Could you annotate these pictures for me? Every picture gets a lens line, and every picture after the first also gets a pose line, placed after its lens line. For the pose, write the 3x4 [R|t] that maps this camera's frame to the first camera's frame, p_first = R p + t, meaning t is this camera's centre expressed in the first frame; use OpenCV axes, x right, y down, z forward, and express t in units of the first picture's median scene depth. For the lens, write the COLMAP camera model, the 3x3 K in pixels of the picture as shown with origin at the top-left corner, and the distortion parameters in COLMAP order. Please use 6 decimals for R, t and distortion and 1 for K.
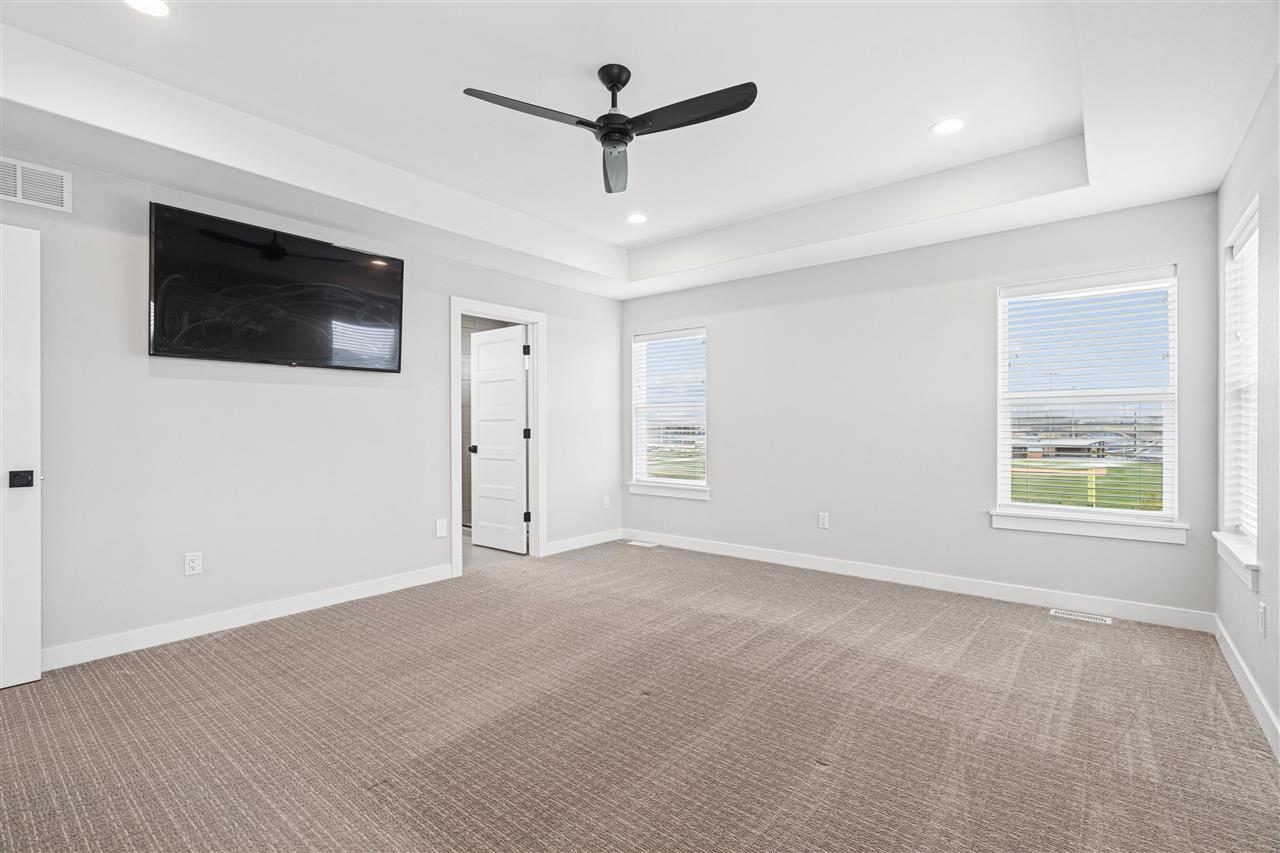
lens RADIAL K [[580.2, 0, 642.8], [0, 580.2, 427.0], [0, 0, 1]] dist [-0.001084, 0.002102]
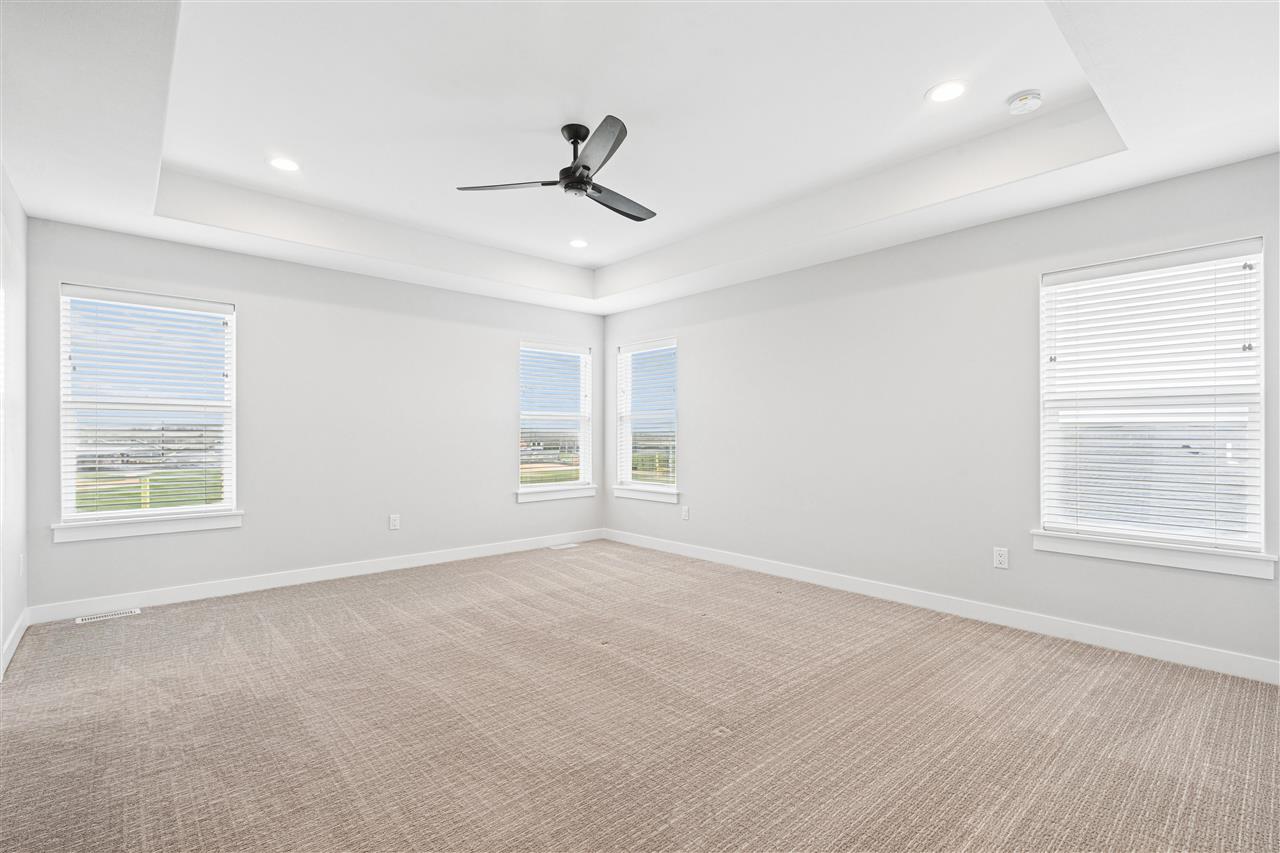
lens RADIAL K [[580.2, 0, 645.0], [0, 580.2, 432.6], [0, 0, 1]] dist [-0.001084, 0.002102]
pose [[0.154155, 0.002764, 0.988043, -0.796784], [-0.001391, 0.999996, -0.002581, -0.000287], [-0.988046, -0.000977, 0.154158, 0.458661]]
